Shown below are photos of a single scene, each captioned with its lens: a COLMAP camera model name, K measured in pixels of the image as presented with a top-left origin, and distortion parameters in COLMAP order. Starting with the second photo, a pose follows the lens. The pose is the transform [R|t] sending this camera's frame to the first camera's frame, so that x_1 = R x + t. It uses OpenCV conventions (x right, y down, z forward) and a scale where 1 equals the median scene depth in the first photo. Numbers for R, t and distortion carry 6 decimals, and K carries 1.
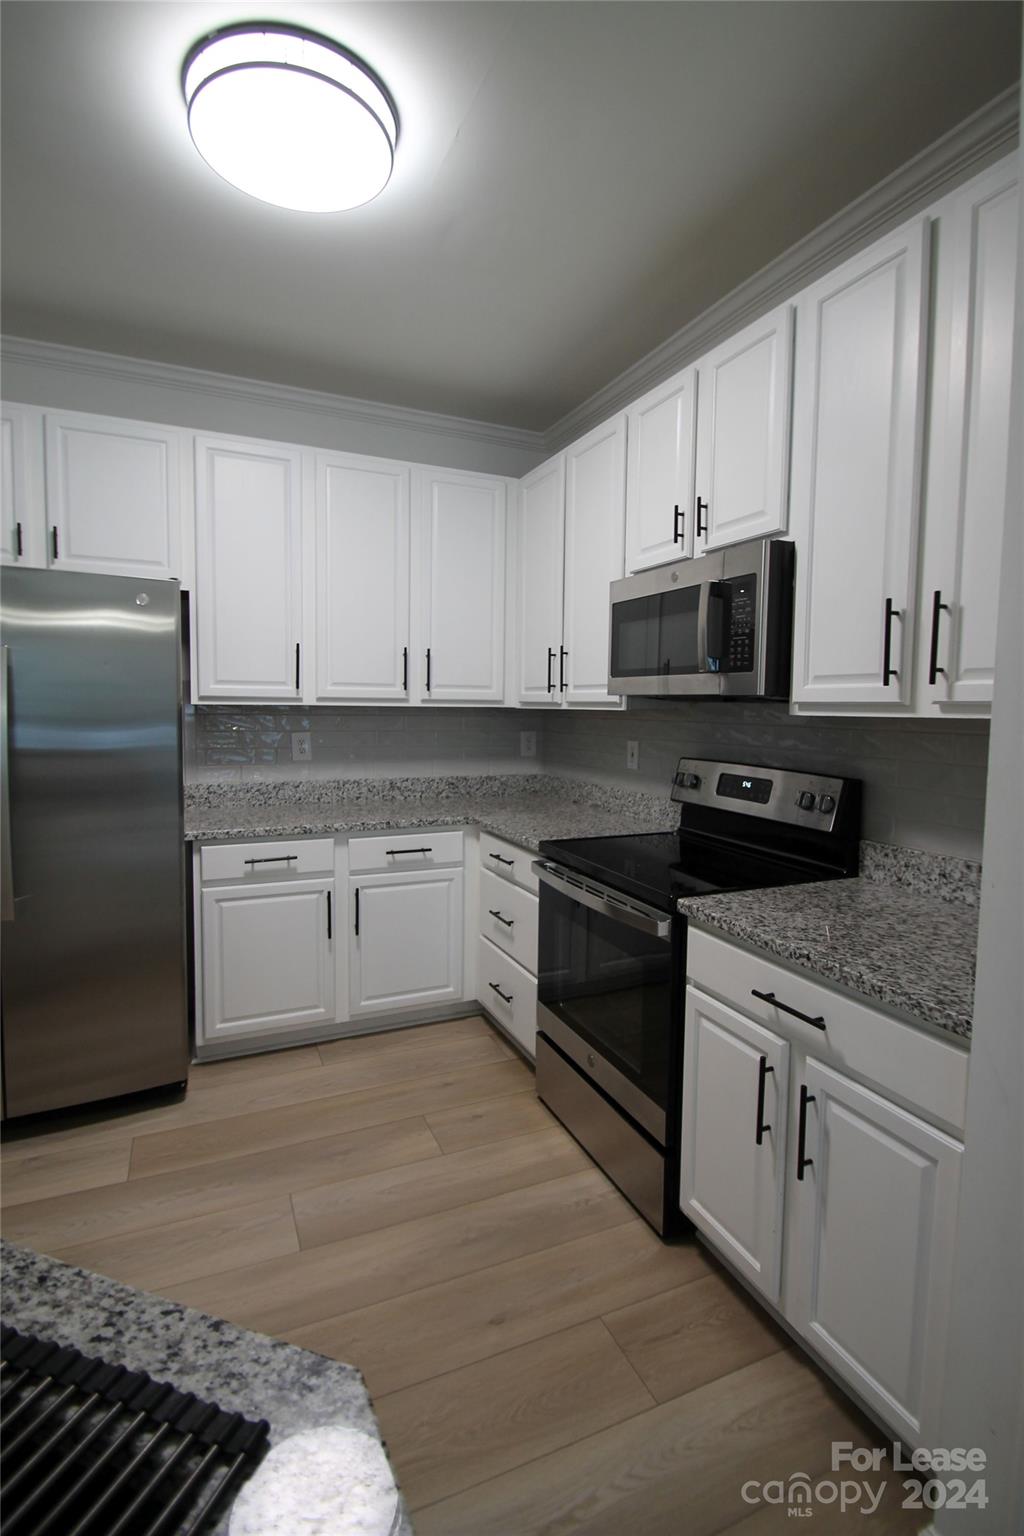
lens RADIAL K [[720.9, 0, 513.4], [0, 720.9, 755.6], [0, 0, 1]] dist [0.003884, -0.013285]
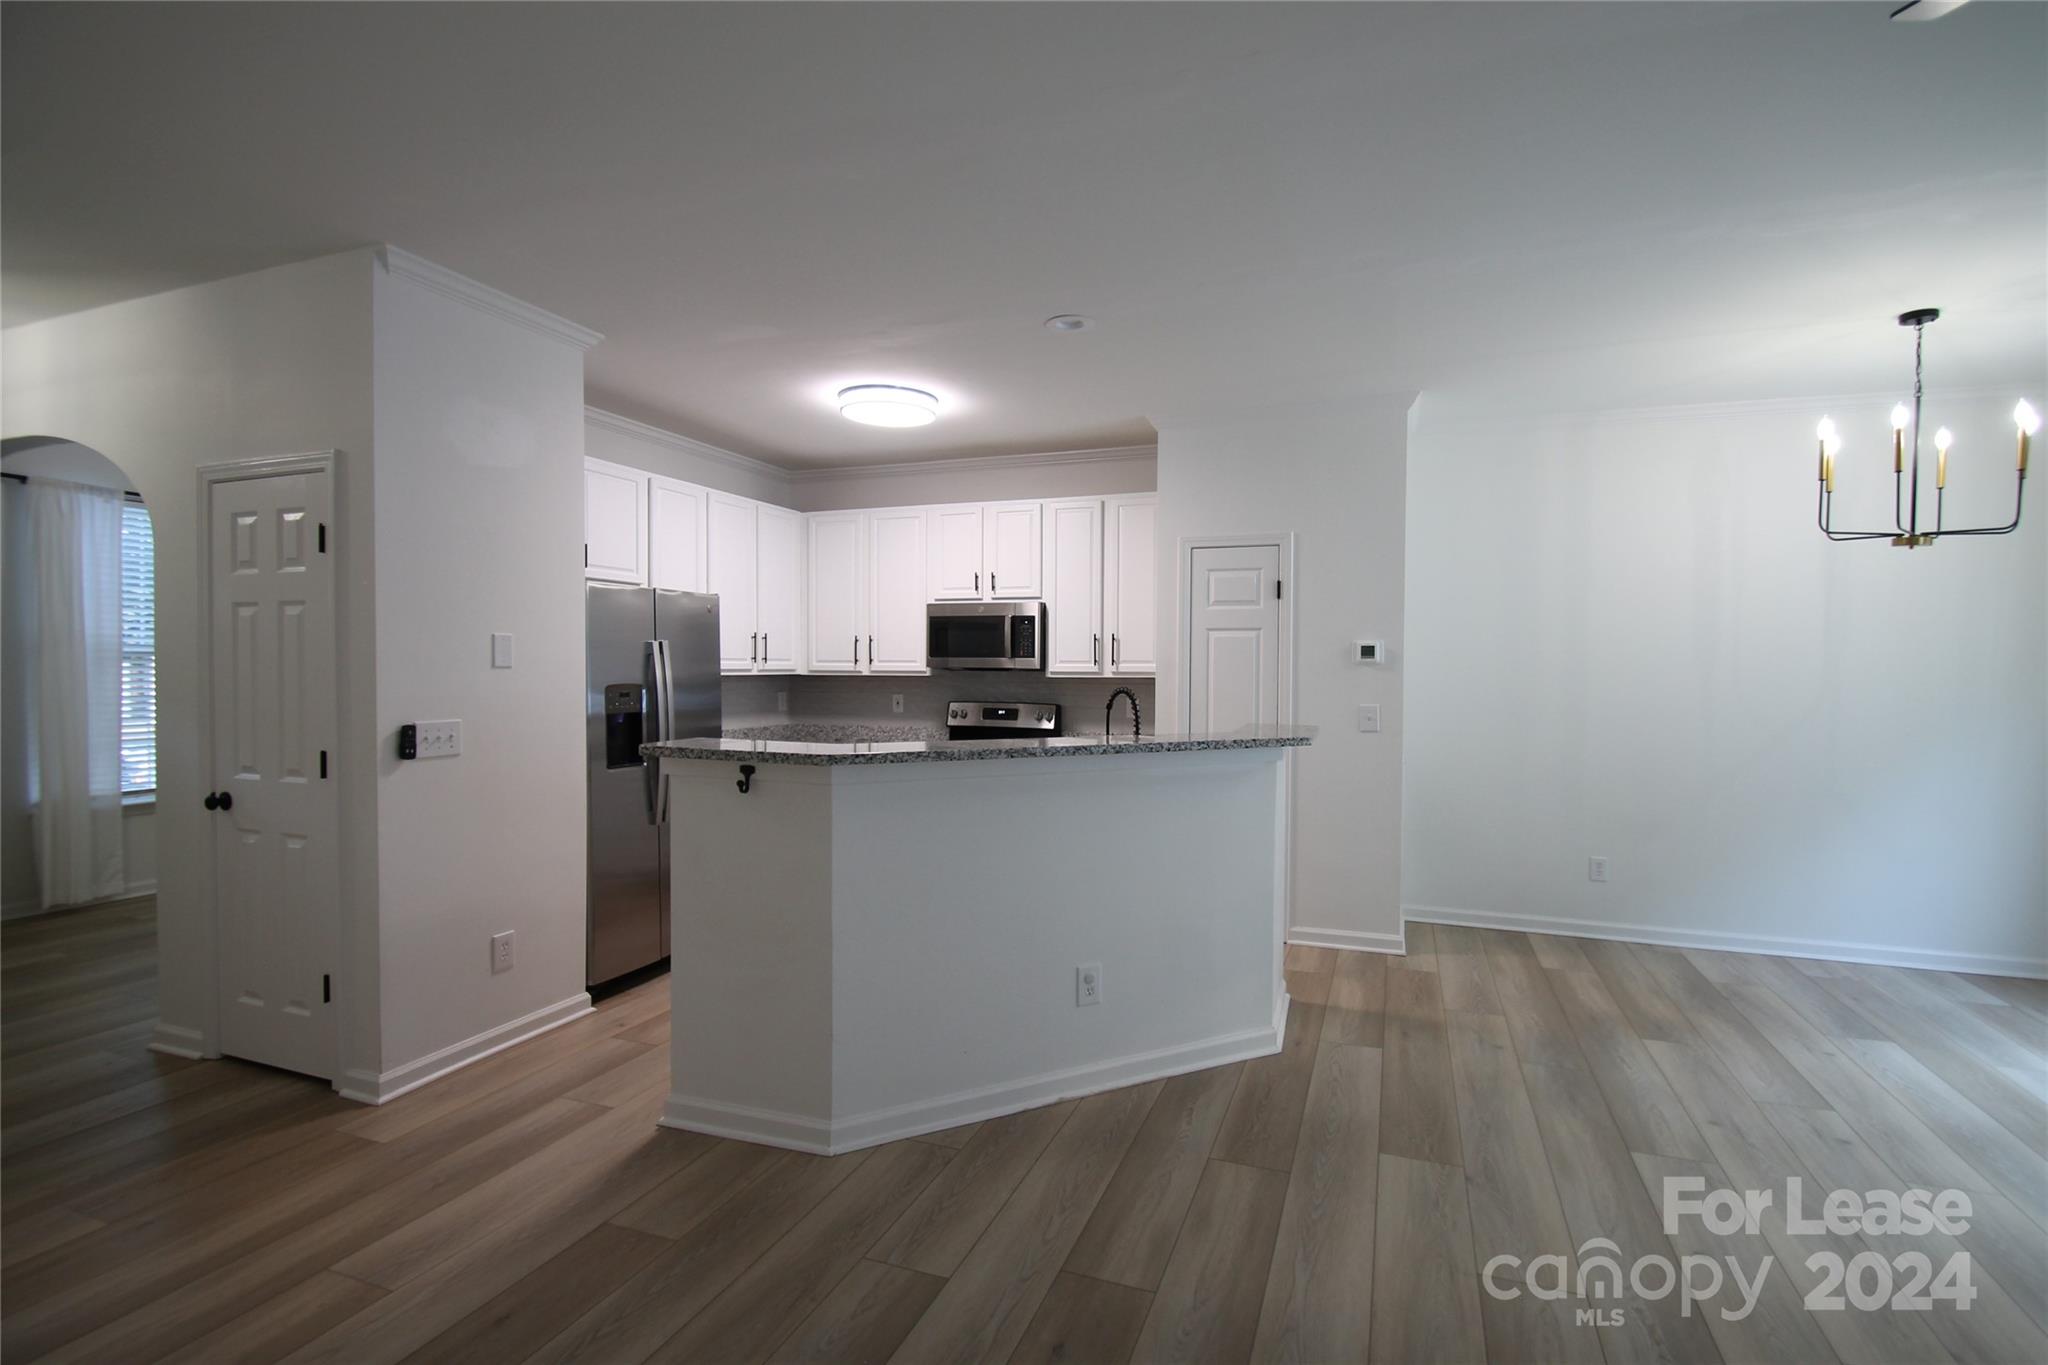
lens RADIAL K [[961.2, 0, 1038.2], [0, 961.2, 688.7], [0, 0, 1]] dist [0.003884, -0.013285]
pose [[0.700599, -0.026051, 0.713080, -1.274825], [0.054914, 0.998338, -0.017481, 0.023622], [-0.711440, 0.051405, 0.700865, -0.793097]]
